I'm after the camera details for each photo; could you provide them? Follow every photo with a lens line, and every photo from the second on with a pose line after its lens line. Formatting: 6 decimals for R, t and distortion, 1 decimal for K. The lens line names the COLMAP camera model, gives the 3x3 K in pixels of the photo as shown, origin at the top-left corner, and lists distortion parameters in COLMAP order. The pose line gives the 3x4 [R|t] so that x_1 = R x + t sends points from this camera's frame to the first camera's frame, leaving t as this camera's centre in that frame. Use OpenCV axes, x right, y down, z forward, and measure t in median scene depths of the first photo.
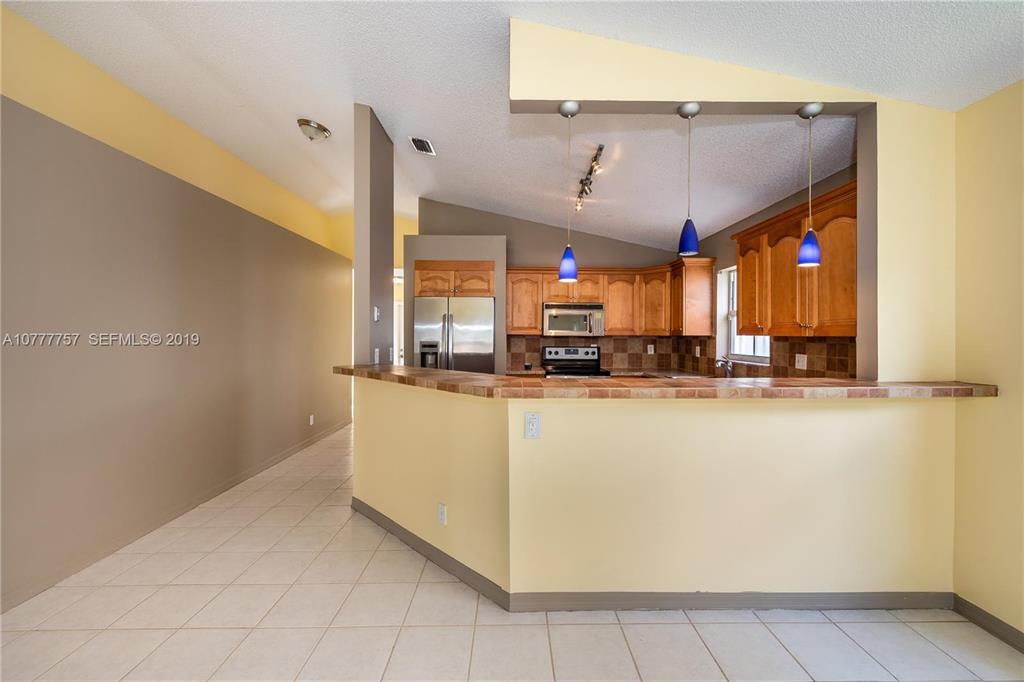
lens RADIAL K [[411.0, 0, 515.7], [0, 411.0, 335.5], [0, 0, 1]] dist [0.009324, -0.000343]
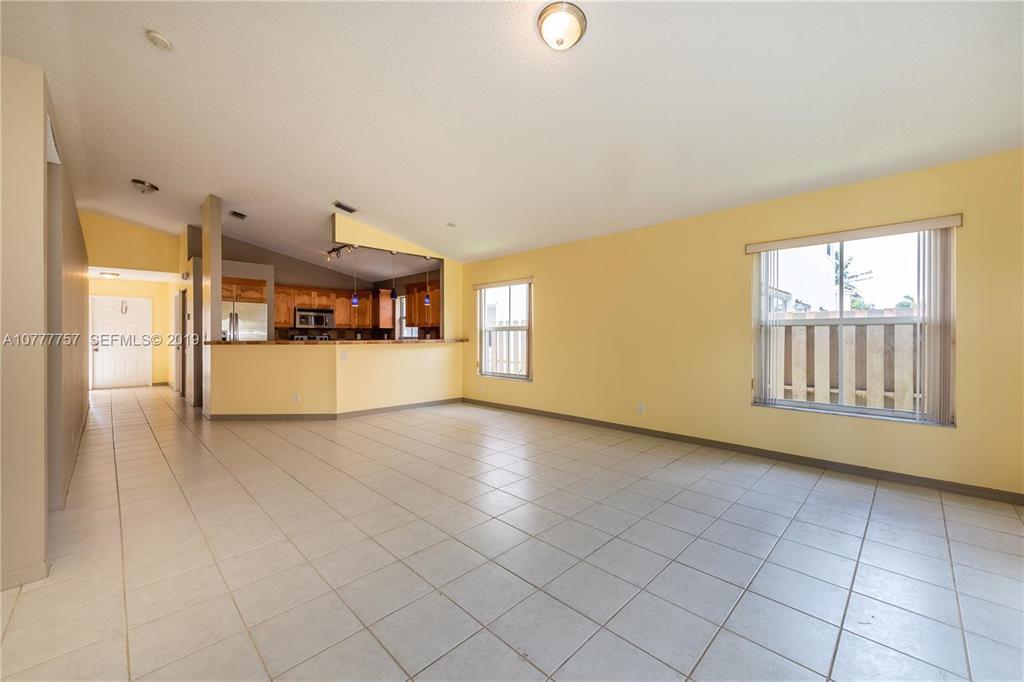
lens RADIAL K [[411.0, 0, 520.1], [0, 411.0, 337.1], [0, 0, 1]] dist [0.009324, -0.000343]
pose [[0.707209, -0.007180, 0.706968, -0.491454], [0.004248, 0.999974, 0.005907, 0.033598], [-0.706992, -0.001174, 0.707221, -0.834124]]
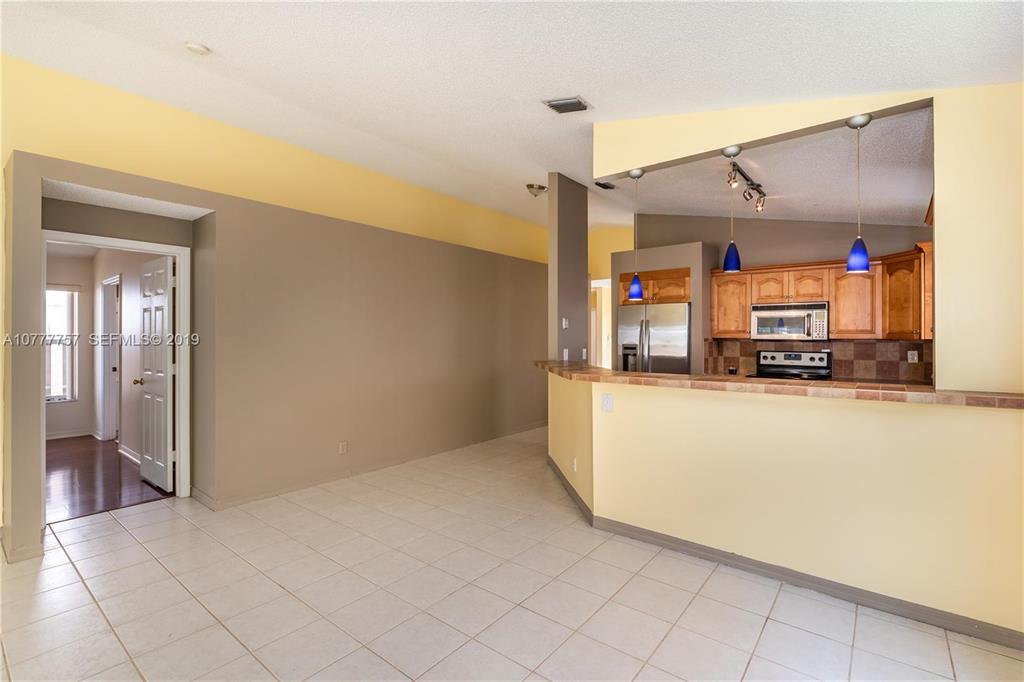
lens RADIAL K [[468.6, 0, 512.0], [0, 468.6, 339.8], [0, 0, 1]] dist [0.004507, 0.000412]
pose [[0.767395, 0.001420, -0.641173, 0.366775], [0.001467, 0.999991, 0.003970, -0.003455], [0.641173, -0.003987, 0.767386, -0.204416]]
